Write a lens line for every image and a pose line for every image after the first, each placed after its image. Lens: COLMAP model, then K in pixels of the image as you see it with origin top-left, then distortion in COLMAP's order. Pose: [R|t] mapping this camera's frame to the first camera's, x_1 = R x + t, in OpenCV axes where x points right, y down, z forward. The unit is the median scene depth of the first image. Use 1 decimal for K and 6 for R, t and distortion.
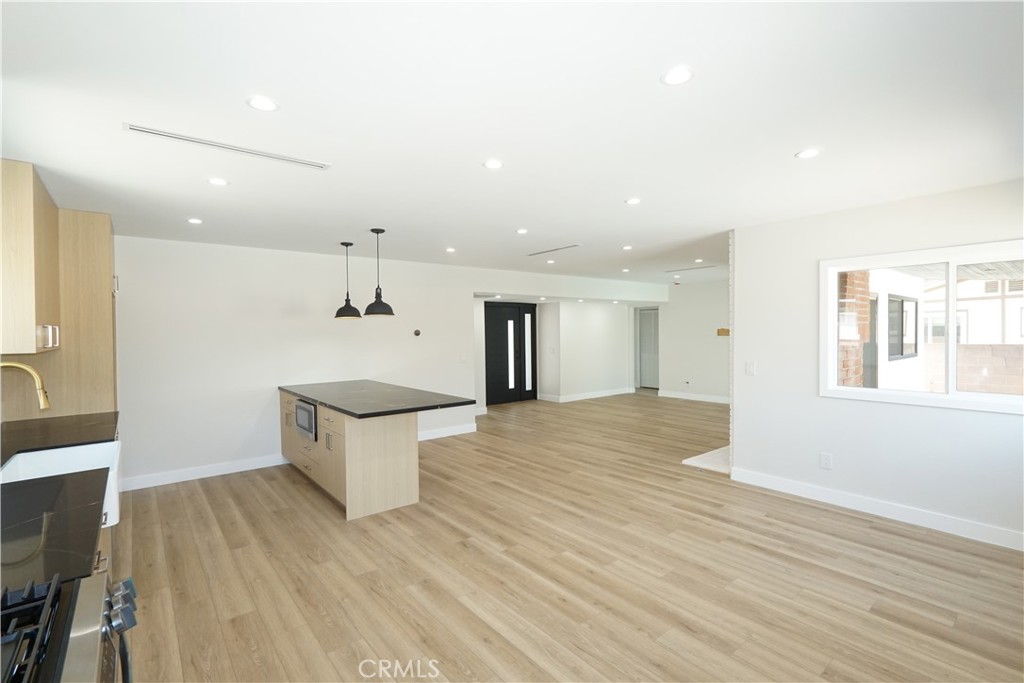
lens RADIAL K [[468.8, 0, 508.4], [0, 468.8, 339.3], [0, 0, 1]] dist [-0.022489, 0.011180]
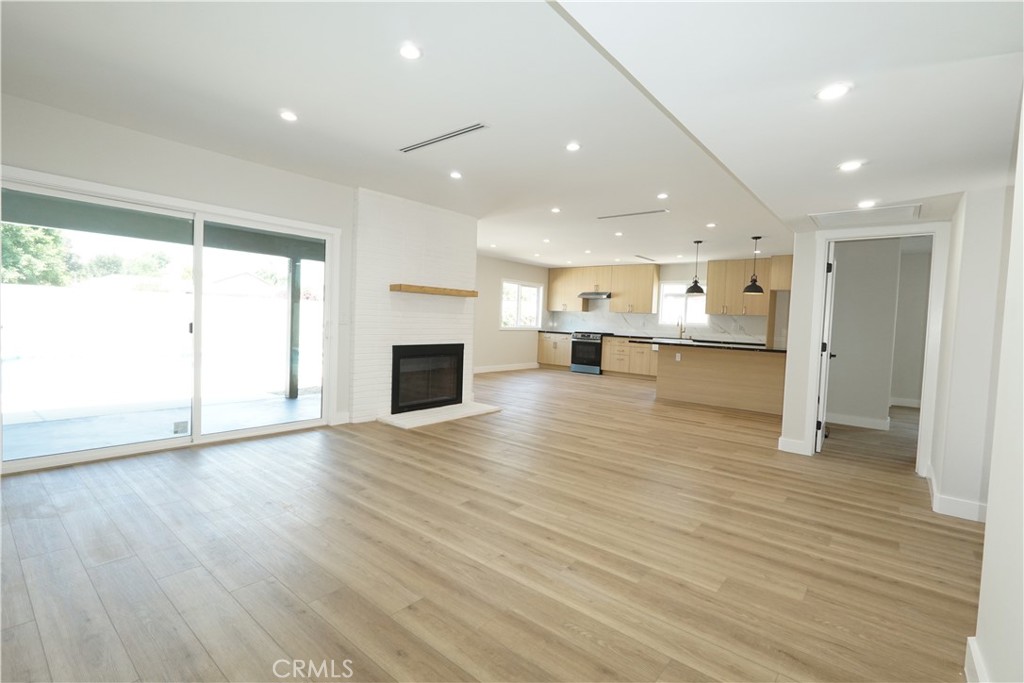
lens RADIAL K [[468.8, 0, 508.4], [0, 468.8, 339.3], [0, 0, 1]] dist [-0.022489, 0.011180]
pose [[-0.980569, -0.018700, -0.195281, 0.775402], [-0.031340, 0.997594, 0.061840, 0.030429], [0.193655, 0.066758, -0.978796, 2.818814]]
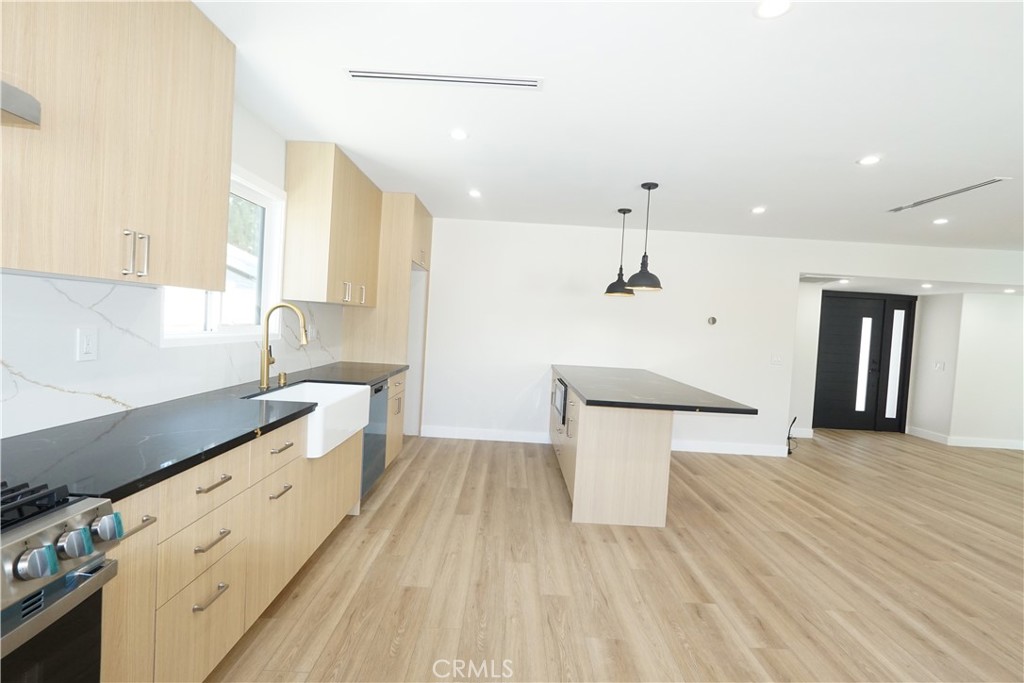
lens RADIAL K [[468.8, 0, 508.4], [0, 468.8, 339.3], [0, 0, 1]] dist [-0.022489, 0.011180]
pose [[0.773330, 0.078881, -0.629077, 0.075202], [-0.076917, 0.996574, 0.030407, 0.034766], [0.629320, 0.024872, 0.776748, 0.238455]]
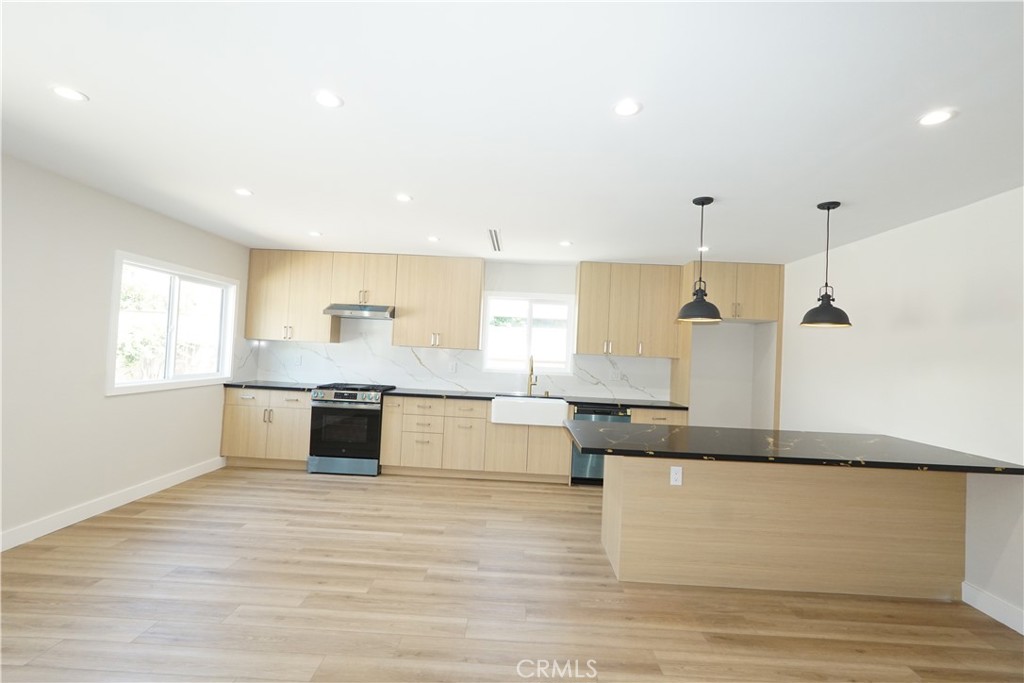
lens RADIAL K [[468.8, 0, 508.4], [0, 468.8, 339.3], [0, 0, 1]] dist [-0.022489, 0.011180]
pose [[-0.645983, -0.038108, -0.762400, 0.496587], [-0.051327, 0.998661, -0.006428, -0.004346], [0.761624, 0.034979, -0.647074, 1.397862]]
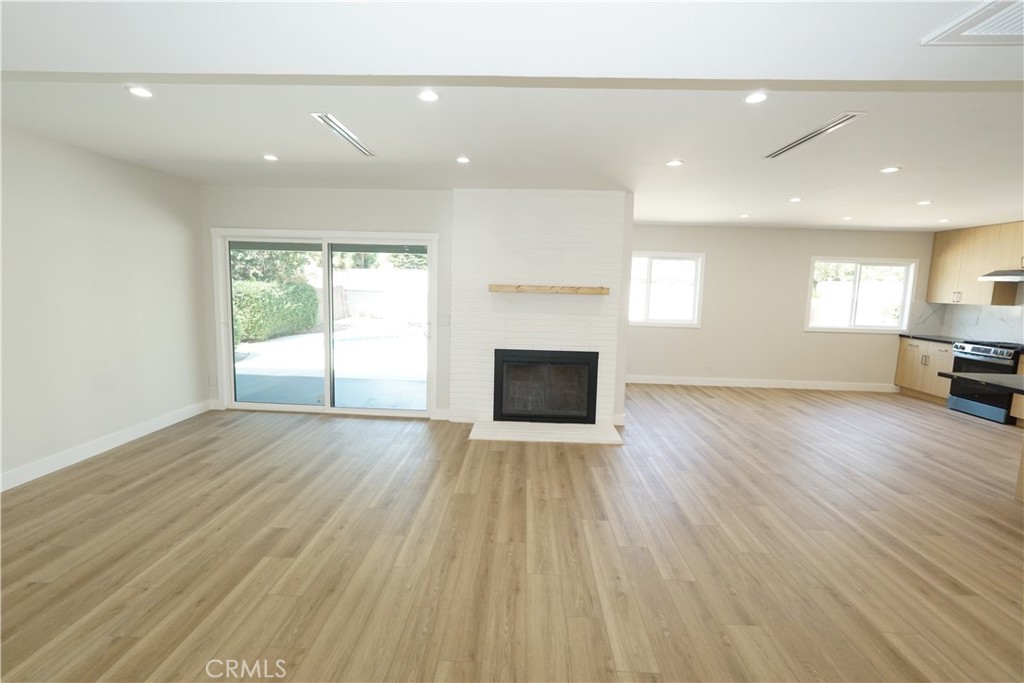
lens RADIAL K [[468.8, 0, 508.4], [0, 468.8, 339.3], [0, 0, 1]] dist [-0.022489, 0.011180]
pose [[-0.752775, -0.087679, 0.652413, -0.023305], [-0.008462, 0.992297, 0.123592, -0.042467], [-0.658224, 0.087516, -0.747718, 2.363246]]
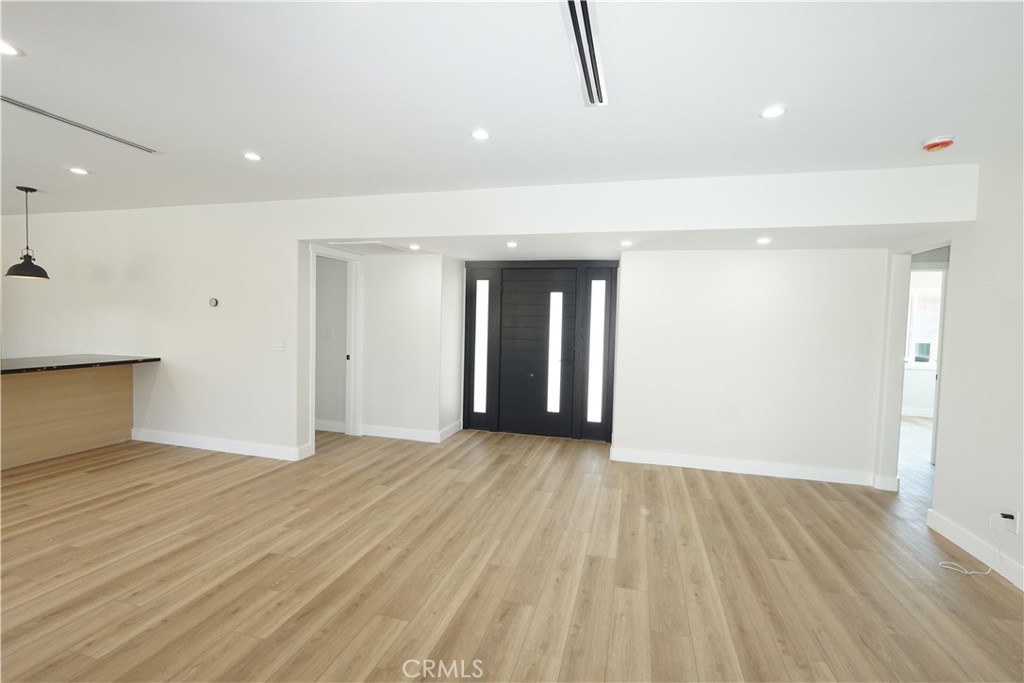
lens RADIAL K [[468.8, 0, 508.4], [0, 468.8, 339.3], [0, 0, 1]] dist [-0.022489, 0.011180]
pose [[0.581859, 0.061762, -0.810941, 1.090961], [-0.045815, 0.998018, 0.043138, -0.014472], [0.811999, 0.012053, 0.583535, 1.576866]]
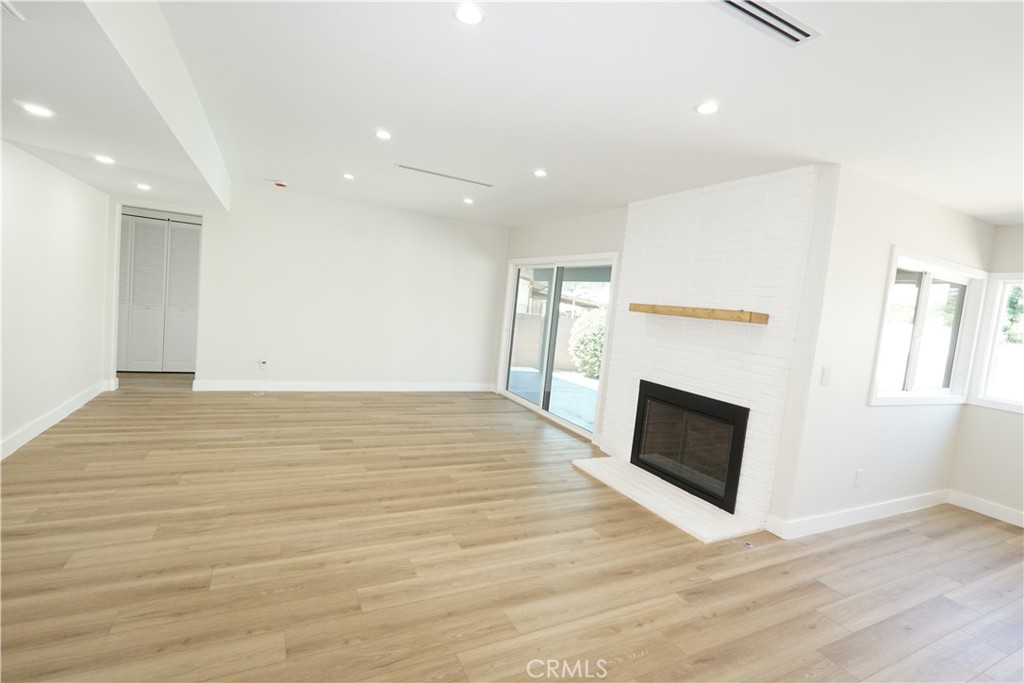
lens RADIAL K [[468.8, 0, 508.4], [0, 468.8, 339.3], [0, 0, 1]] dist [-0.022489, 0.011180]
pose [[0.205315, -0.047990, 0.977519, -0.295024], [-0.085284, 0.994120, 0.066718, 0.002040], [-0.974973, -0.097065, 0.200015, 1.526514]]
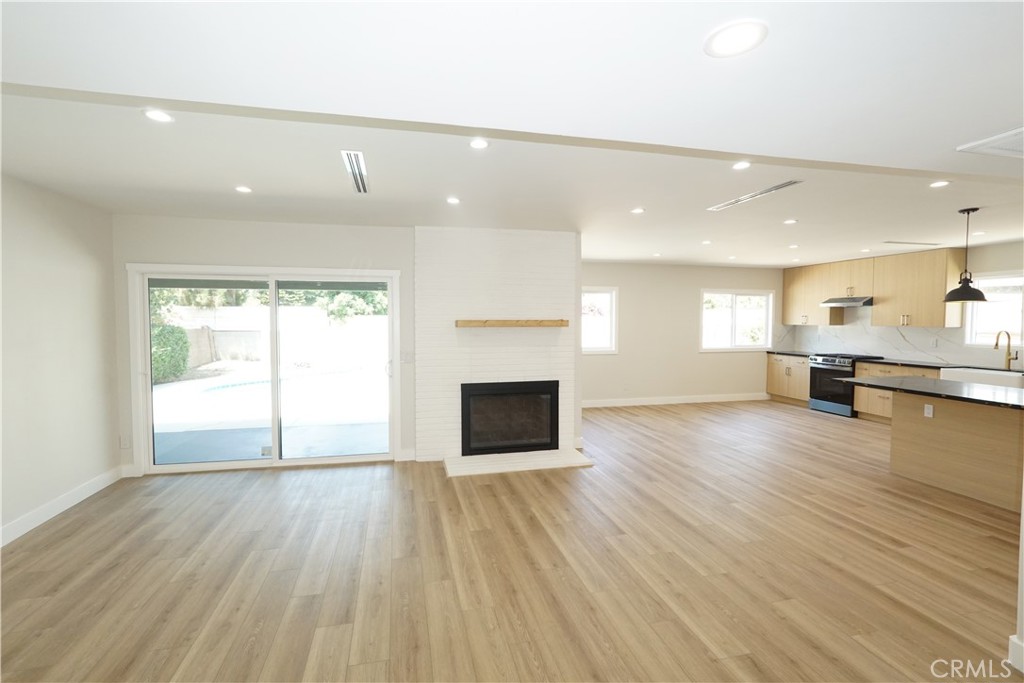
lens RADIAL K [[468.8, 0, 508.4], [0, 468.8, 339.3], [0, 0, 1]] dist [-0.022489, 0.011180]
pose [[-0.901565, -0.009333, 0.432543, 0.164558], [0.015695, 0.998404, 0.054255, -0.047461], [-0.432359, 0.055703, -0.899980, 2.528389]]
